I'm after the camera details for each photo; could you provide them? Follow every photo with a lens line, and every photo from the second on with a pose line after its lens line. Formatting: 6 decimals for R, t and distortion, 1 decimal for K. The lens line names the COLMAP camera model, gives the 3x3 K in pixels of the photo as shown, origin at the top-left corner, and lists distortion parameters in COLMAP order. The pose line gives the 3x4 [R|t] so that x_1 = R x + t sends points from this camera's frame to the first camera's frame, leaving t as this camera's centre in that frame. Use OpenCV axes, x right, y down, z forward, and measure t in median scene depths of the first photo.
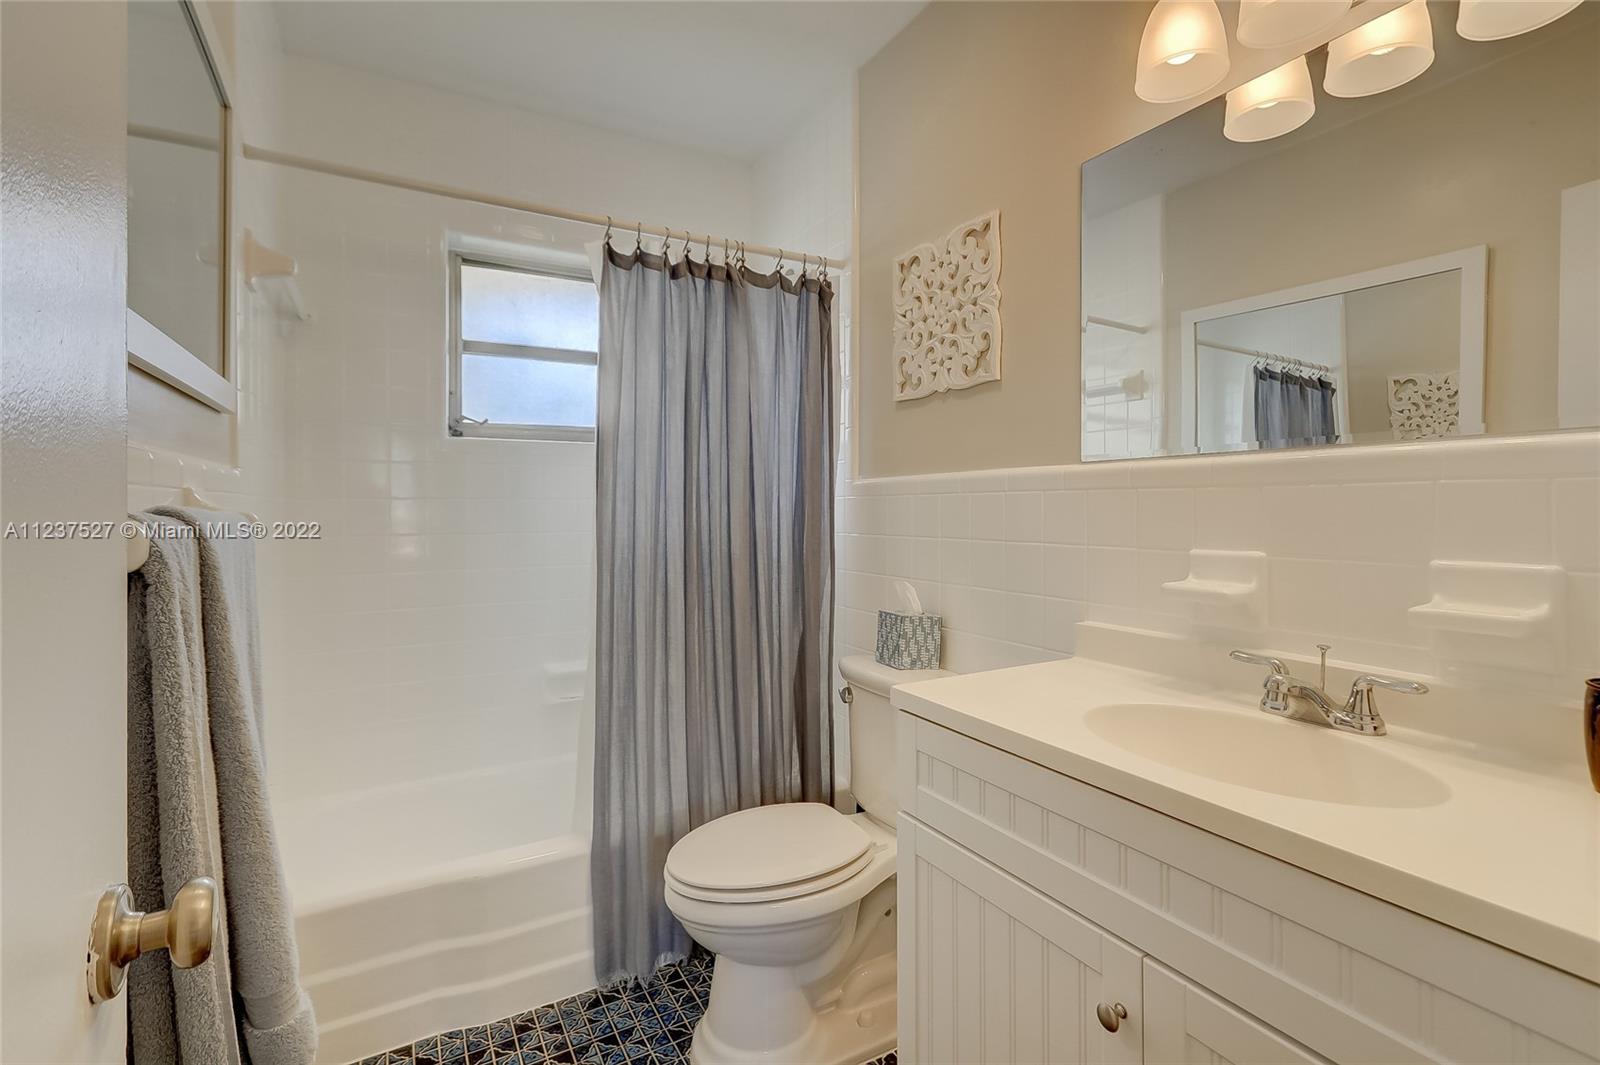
lens RADIAL K [[733.5, 0, 799.4], [0, 733.5, 519.7], [0, 0, 1]] dist [-0.001981, 0.005027]
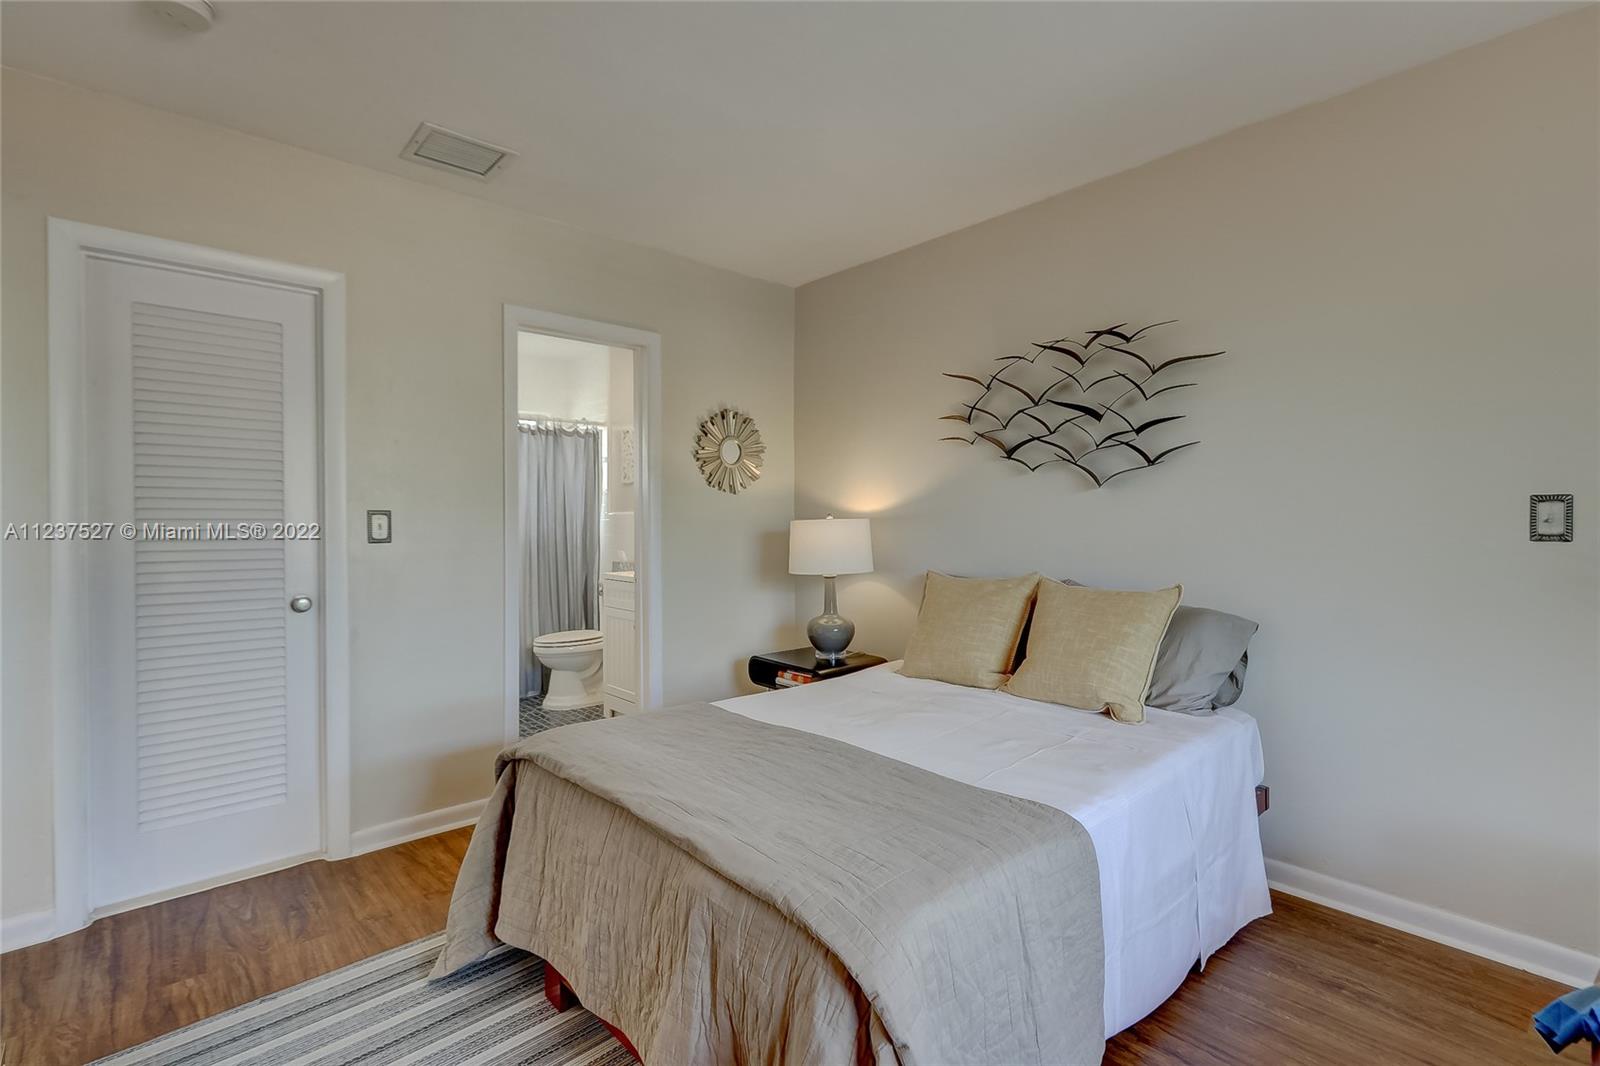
lens RADIAL K [[733.5, 0, 813.7], [0, 733.5, 530.5], [0, 0, 1]] dist [-0.001981, 0.005027]
pose [[0.969519, -0.000346, 0.245017, 0.150533], [0.000539, 1.000000, -0.000721, 0.010068], [-0.245017, 0.000831, 0.969519, -1.690730]]
